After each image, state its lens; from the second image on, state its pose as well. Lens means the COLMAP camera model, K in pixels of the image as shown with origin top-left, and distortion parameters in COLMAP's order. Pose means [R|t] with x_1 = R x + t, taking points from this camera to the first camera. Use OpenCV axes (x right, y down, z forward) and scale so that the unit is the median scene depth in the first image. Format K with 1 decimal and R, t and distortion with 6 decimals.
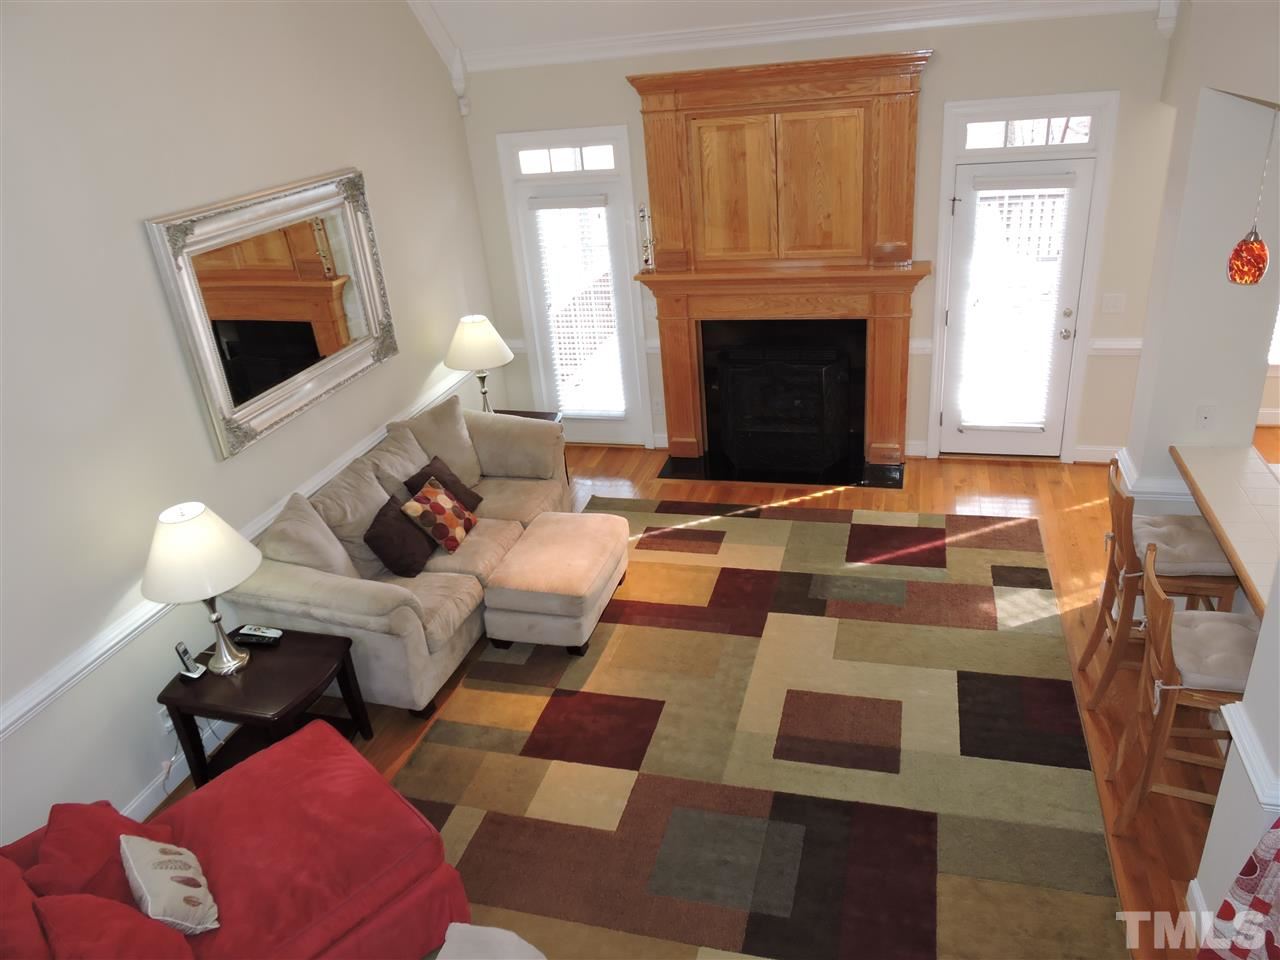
lens RADIAL K [[913.0, 0, 644.9], [0, 913.0, 483.9], [0, 0, 1]] dist [-0.012995, -0.002101]
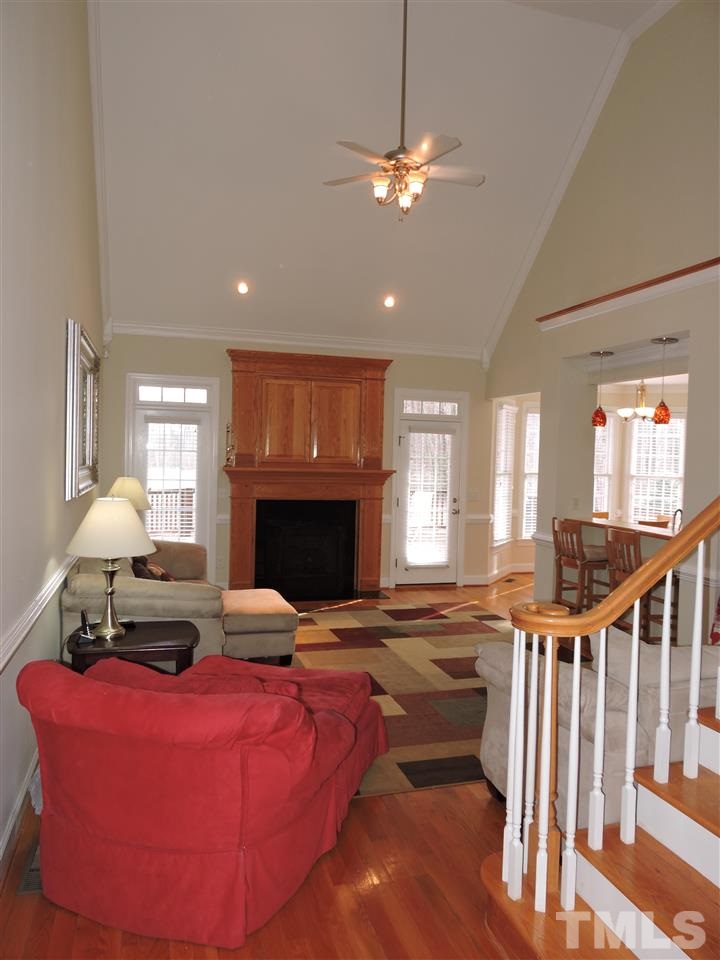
lens RADIAL K [[684.7, 0, 364.8], [0, 684.7, 484.6], [0, 0, 1]] dist [-0.012995, -0.002101]
pose [[0.832722, 0.083950, 0.547291, -0.485835], [0.147369, 0.919182, -0.365222, 0.282143], [-0.533720, 0.384782, 0.753051, 0.016817]]
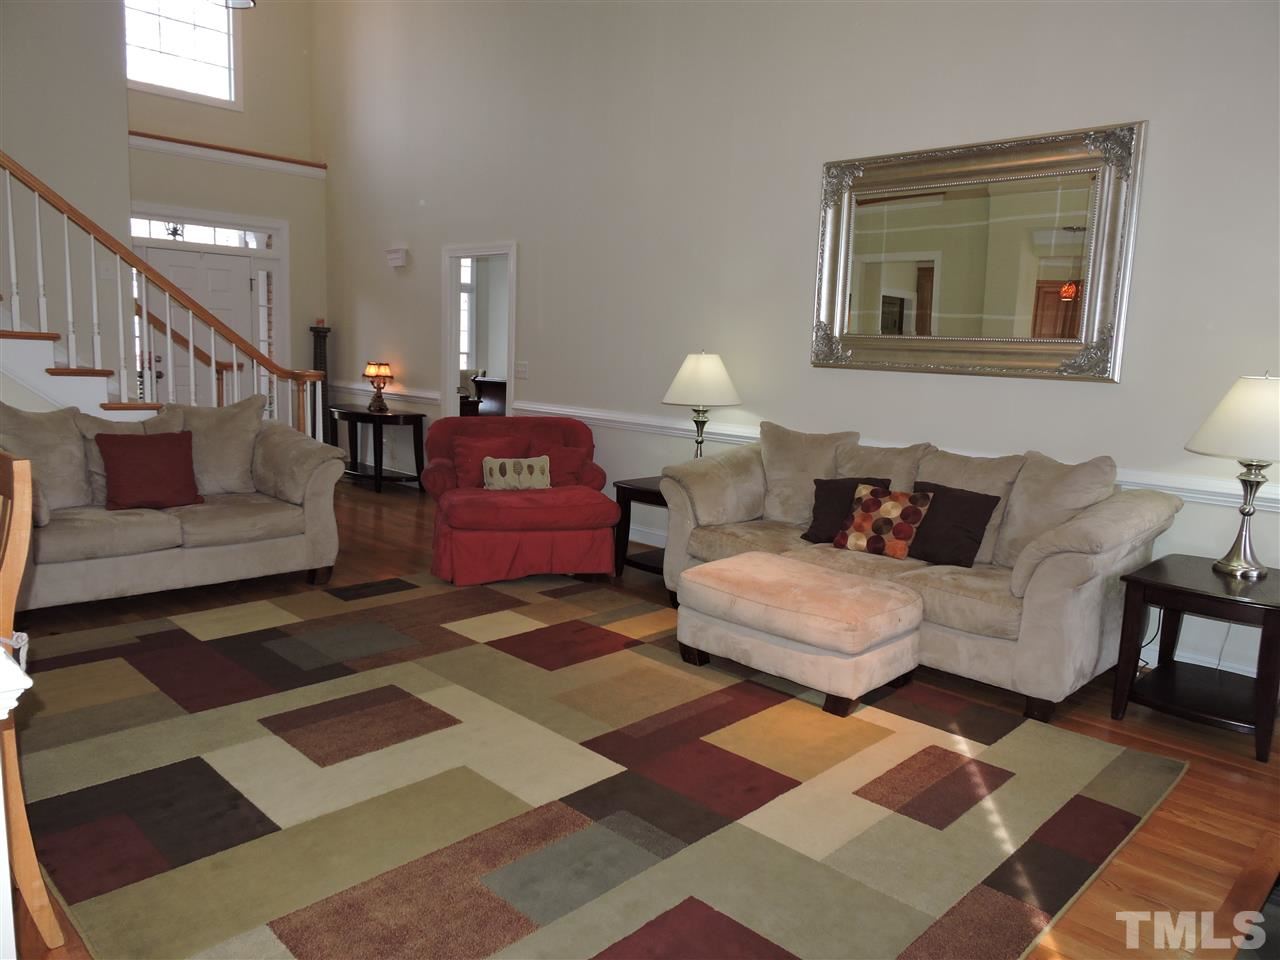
lens RADIAL K [[901.3, 0, 642.3], [0, 901.3, 474.4], [0, 0, 1]] dist [-0.002349, -0.000519]
pose [[-0.477694, 0.188533, -0.858058, 0.515695], [-0.377426, 0.837933, 0.394230, -0.216229], [0.793321, 0.512175, -0.329119, 0.960374]]
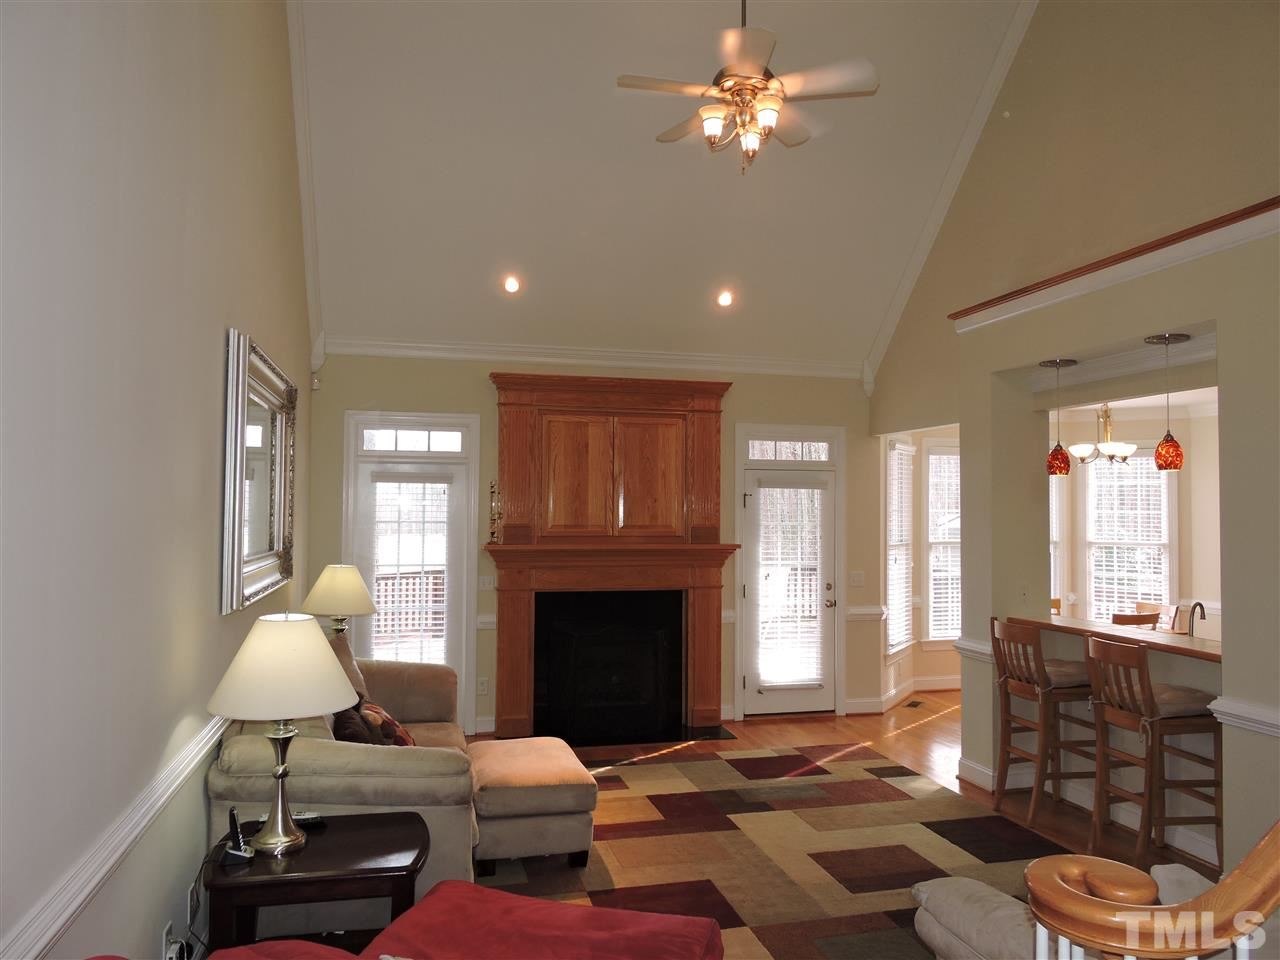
lens RADIAL K [[915.9, 0, 646.9], [0, 915.9, 481.8], [0, 0, 1]] dist [0.005689, -0.002110]
pose [[0.858271, 0.107730, 0.501762, -0.424664], [0.146910, 0.885226, -0.441352, 0.217332], [-0.491720, 0.452514, 0.743938, 0.108282]]
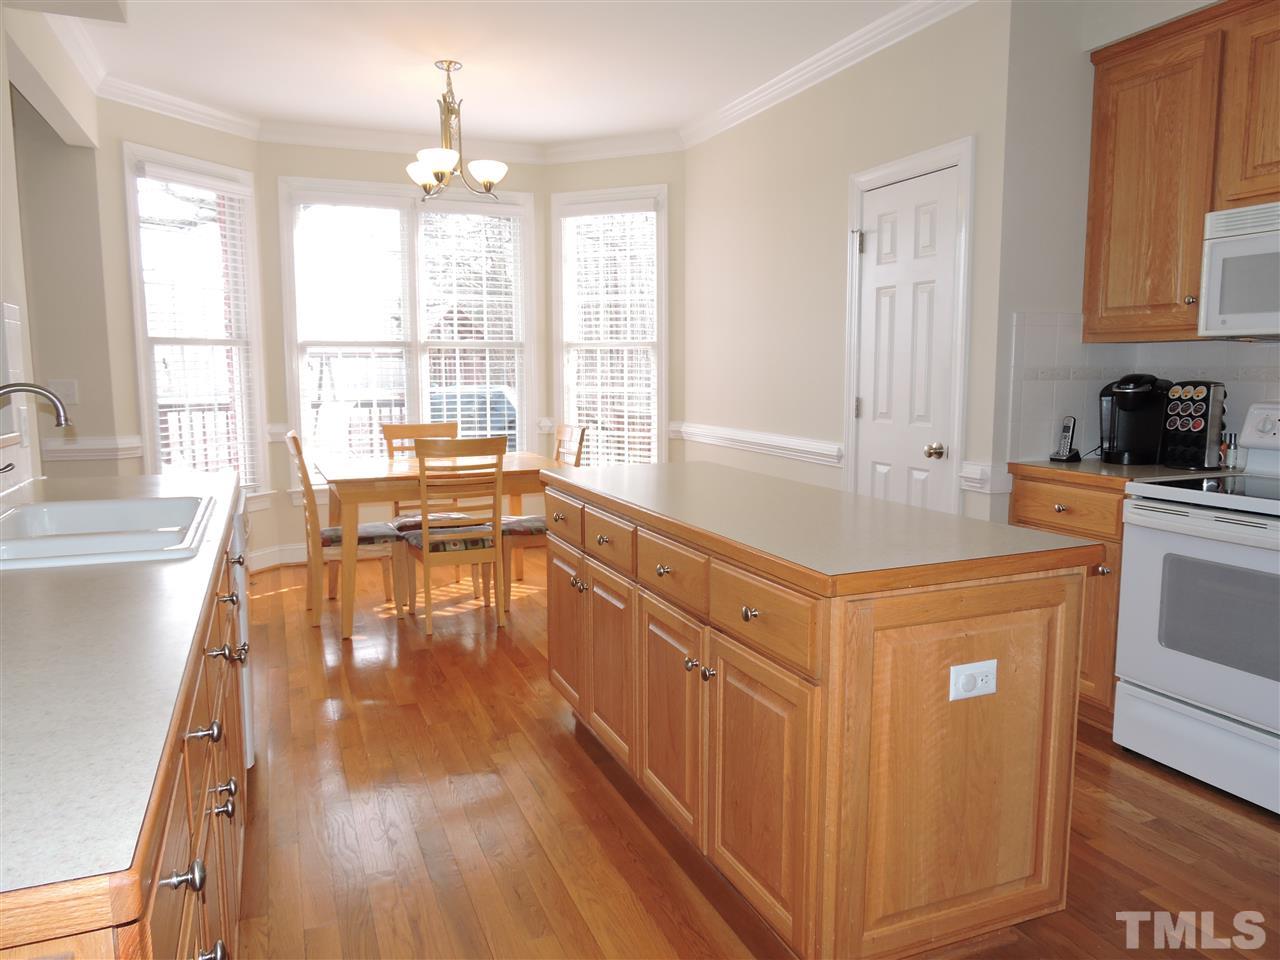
lens RADIAL K [[915.9, 0, 646.9], [0, 915.9, 481.8], [0, 0, 1]] dist [0.005689, -0.002110]
pose [[0.783667, 0.006378, 0.621148, 0.423298], [0.207254, 0.939964, -0.271133, 0.195658], [-0.585587, 0.341214, 0.735297, 0.152706]]
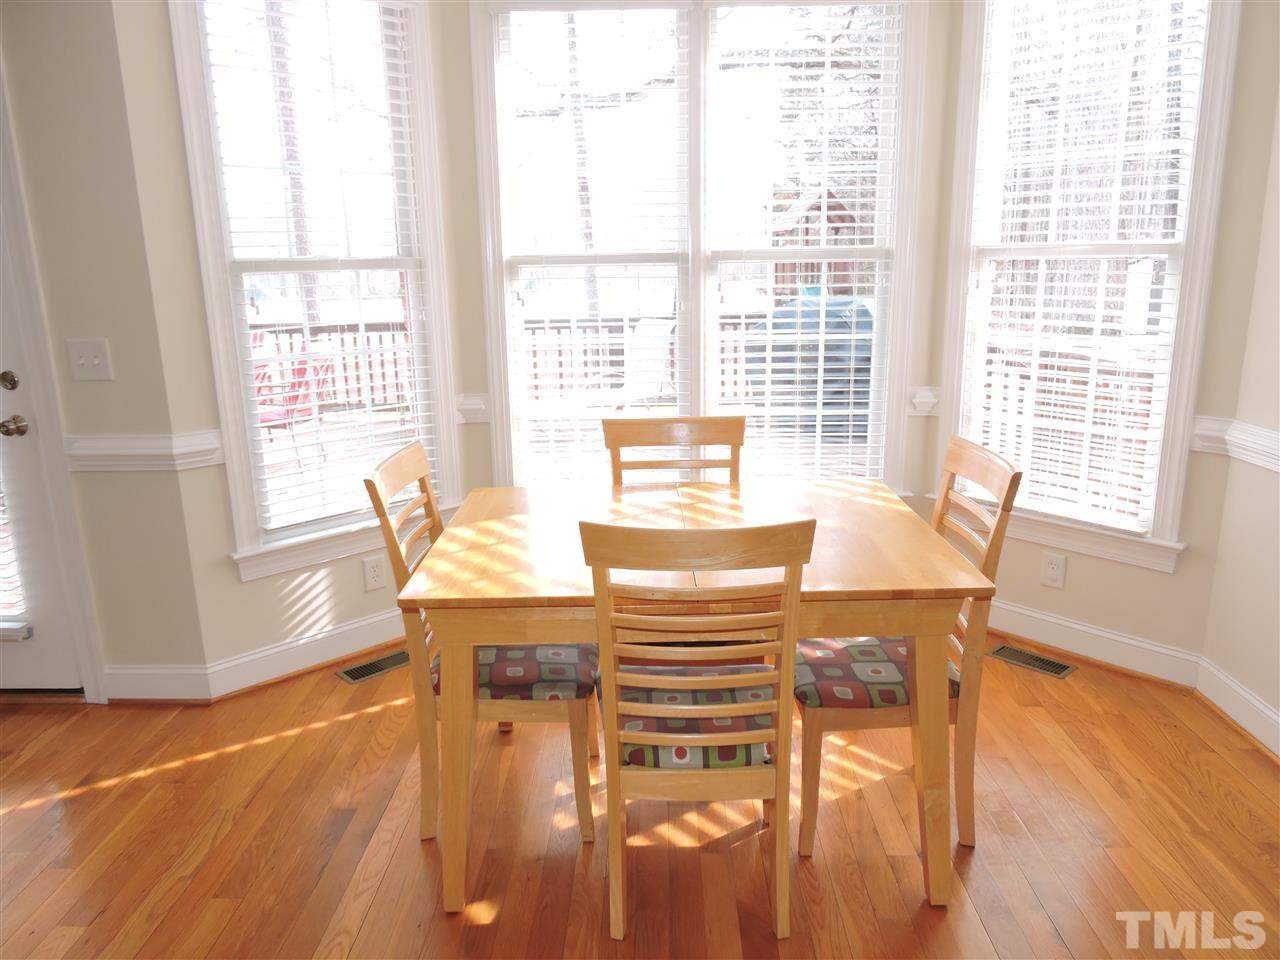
lens RADIAL K [[915.9, 0, 646.9], [0, 915.9, 481.8], [0, 0, 1]] dist [0.005689, -0.002110]
pose [[0.963444, 0.006202, 0.267838, 0.672161], [0.053151, 0.975436, -0.213774, -0.019947], [-0.262584, 0.220196, 0.939448, 0.500085]]
